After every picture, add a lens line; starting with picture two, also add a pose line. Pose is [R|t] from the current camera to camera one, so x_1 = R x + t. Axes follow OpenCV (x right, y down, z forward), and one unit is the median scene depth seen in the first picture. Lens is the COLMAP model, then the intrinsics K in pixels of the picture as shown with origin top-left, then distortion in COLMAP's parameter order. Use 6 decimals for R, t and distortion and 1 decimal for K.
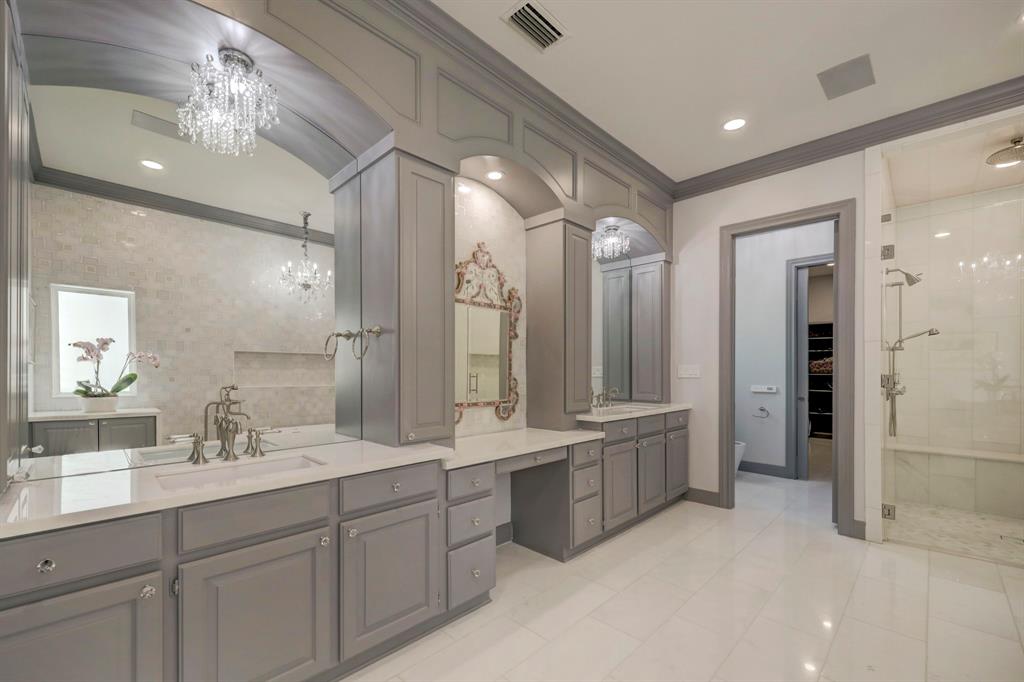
lens RADIAL K [[416.4, 0, 511.9], [0, 416.4, 373.2], [0, 0, 1]] dist [0.001275, 0.000105]
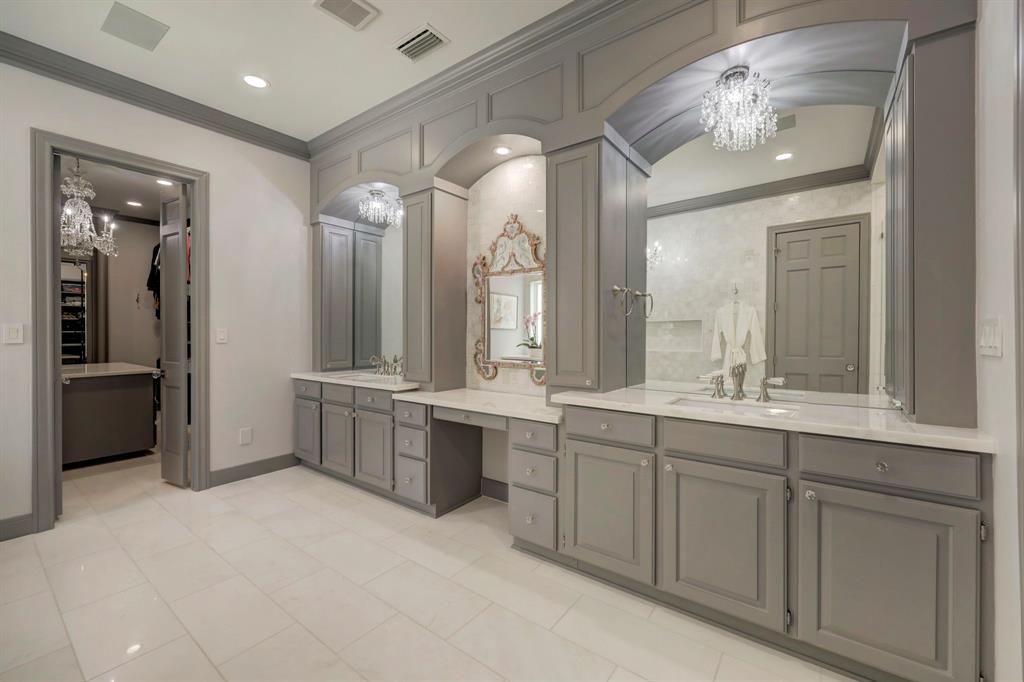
lens RADIAL K [[422.4, 0, 512.0], [0, 422.4, 341.0], [0, 0, 1]] dist [-0.001214, 0.000193]
pose [[0.126211, 0.006378, -0.991983, 0.993308], [-0.009934, 0.999937, 0.005165, 0.005456], [0.991954, 0.009202, 0.126267, 0.861089]]
